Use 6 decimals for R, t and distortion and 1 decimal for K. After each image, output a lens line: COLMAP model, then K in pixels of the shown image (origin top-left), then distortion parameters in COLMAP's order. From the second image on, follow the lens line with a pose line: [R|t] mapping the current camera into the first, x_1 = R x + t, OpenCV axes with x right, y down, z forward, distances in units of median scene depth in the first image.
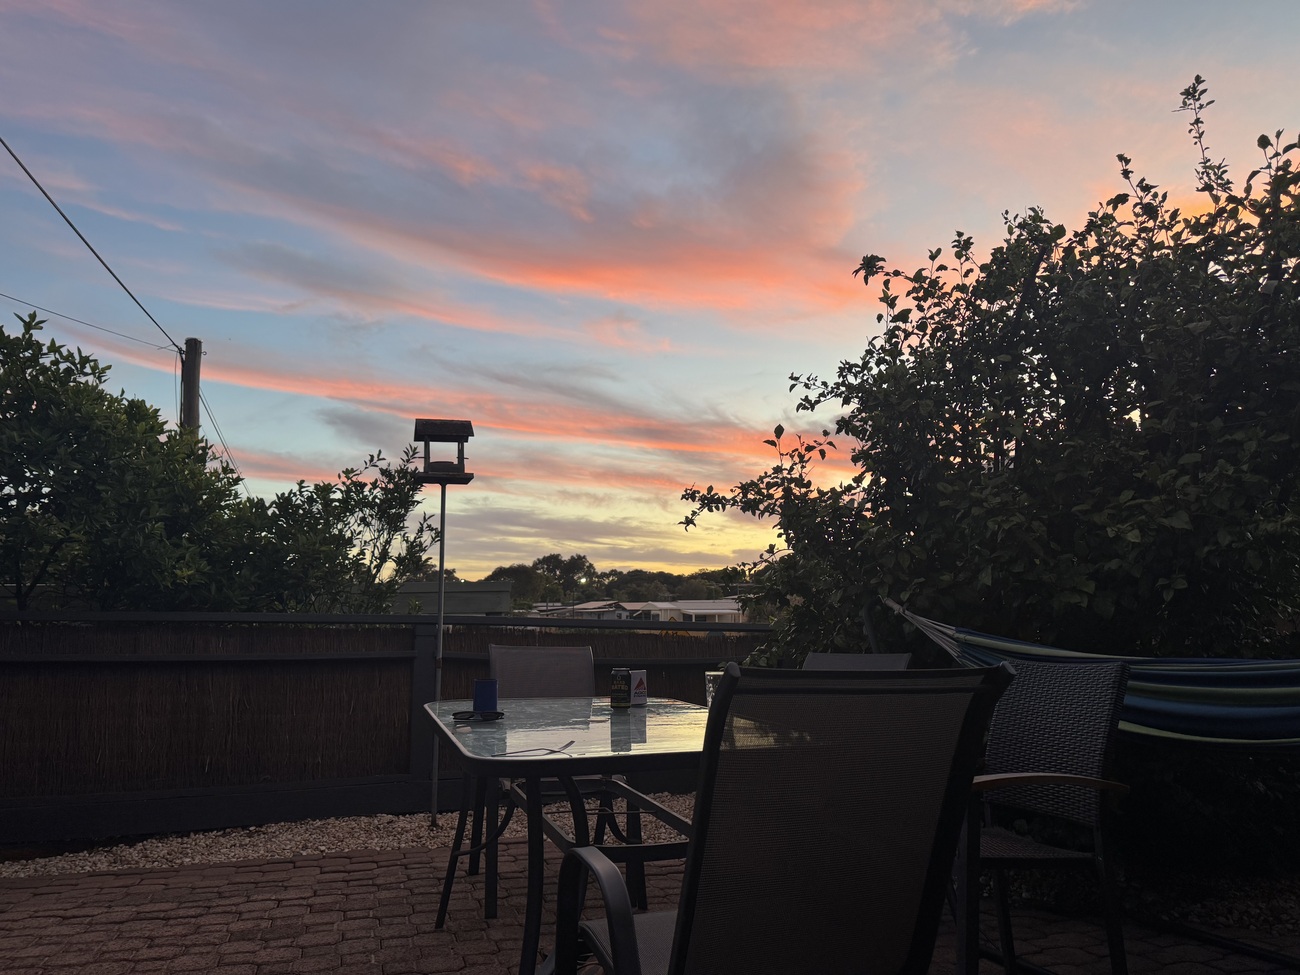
lens RADIAL K [[909.2, 0, 650.9], [0, 909.2, 487.6], [0, 0, 1]] dist [0.007125, -0.001938]
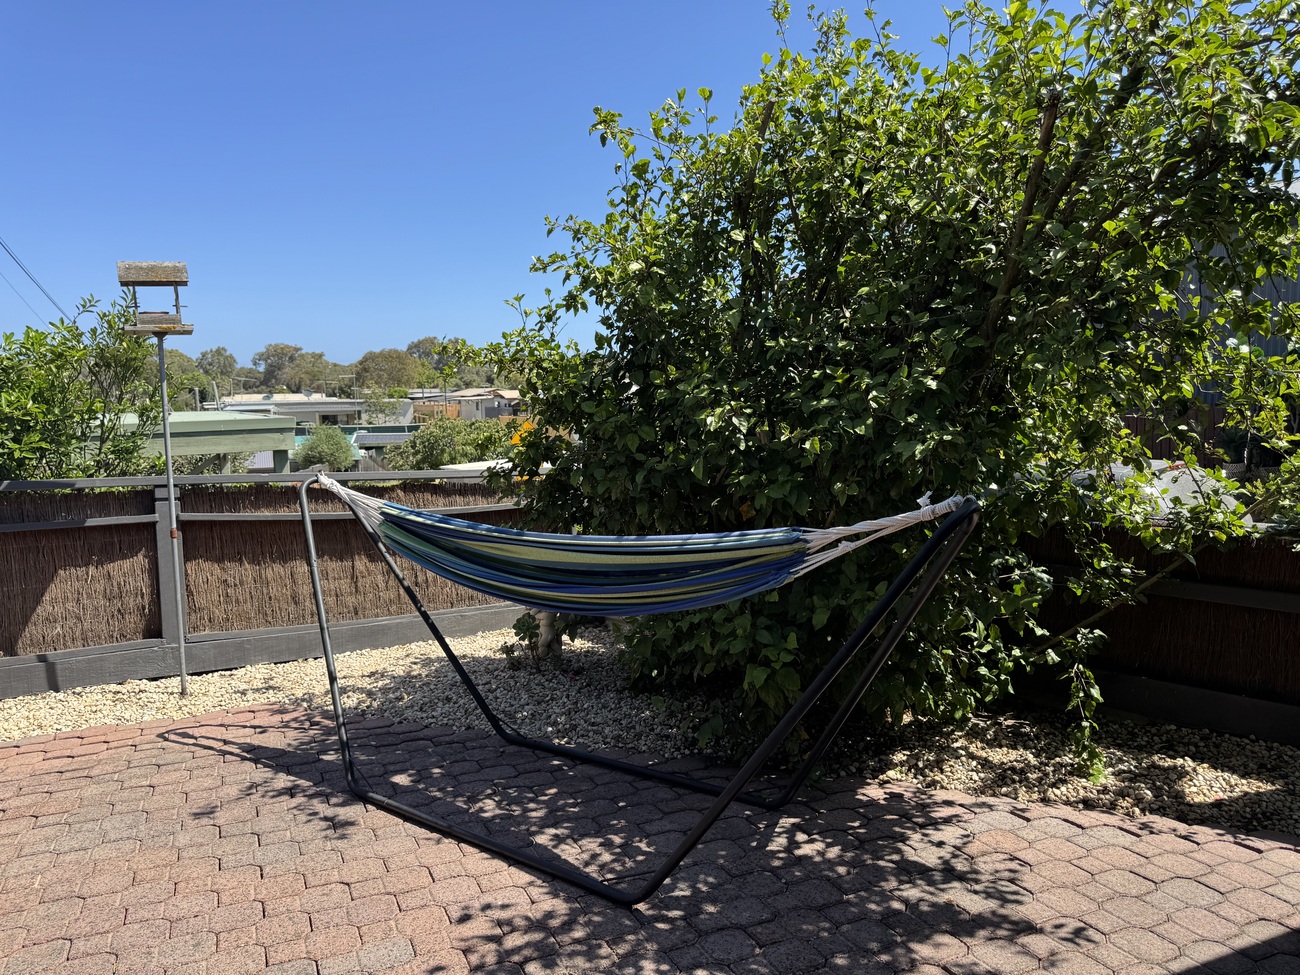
lens RADIAL K [[909.2, 0, 647.7], [0, 909.2, 484.3], [0, 0, 1]] dist [0.007125, -0.001938]
pose [[0.993470, -0.023103, 0.111733, 0.171242], [-0.004318, 0.970971, 0.239158, -0.096325], [-0.114014, -0.238078, 0.964531, 0.047198]]
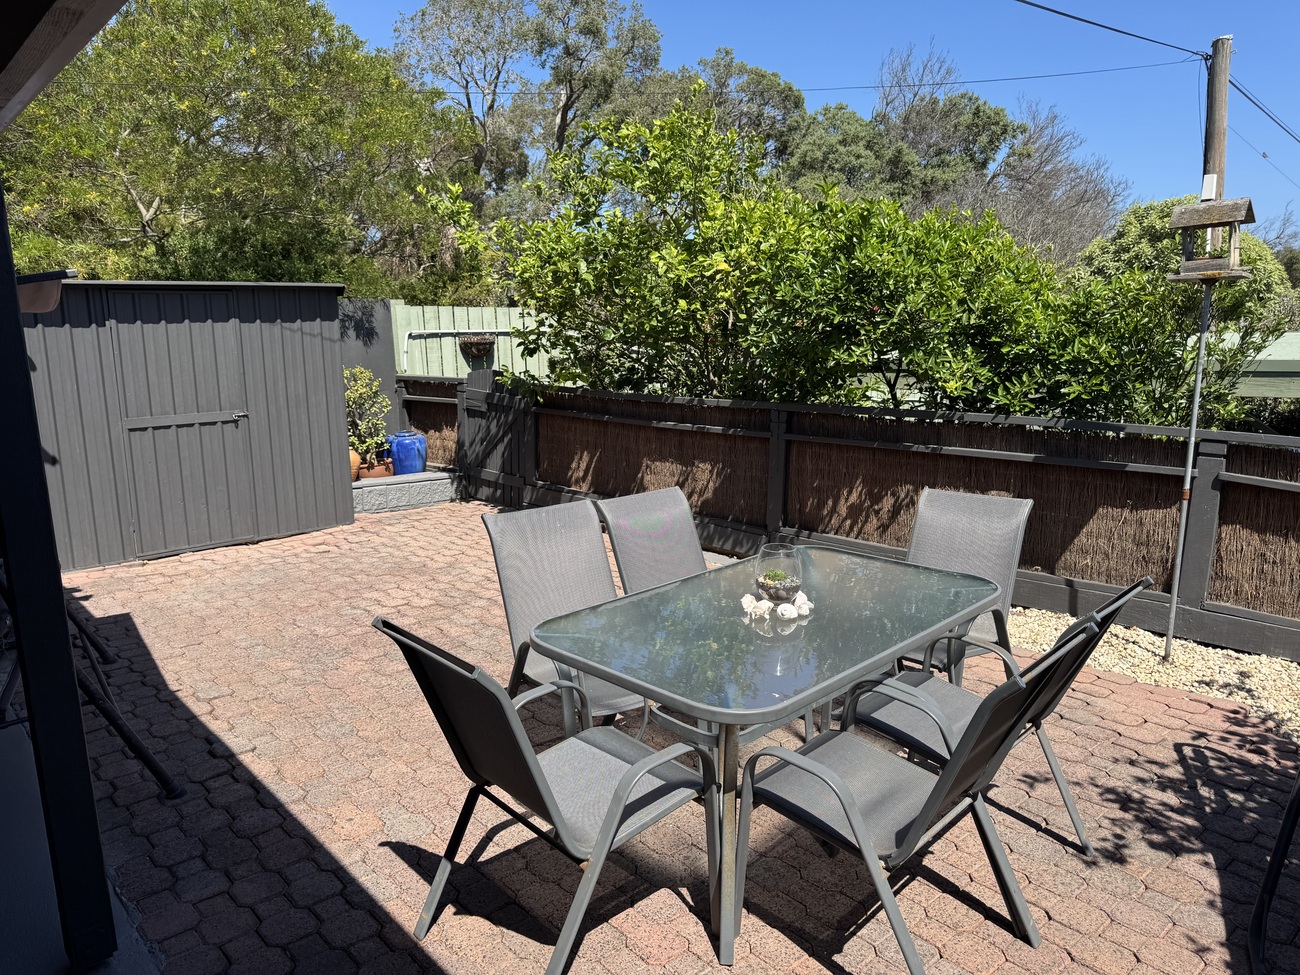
lens RADIAL K [[909.2, 0, 649.7], [0, 909.2, 490.0], [0, 0, 1]] dist [0.007125, -0.001938]
pose [[0.441543, 0.163294, -0.882256, 0.358561], [0.139776, 0.958776, 0.247411, -0.120179], [0.886286, -0.232561, 0.400516, 0.189652]]
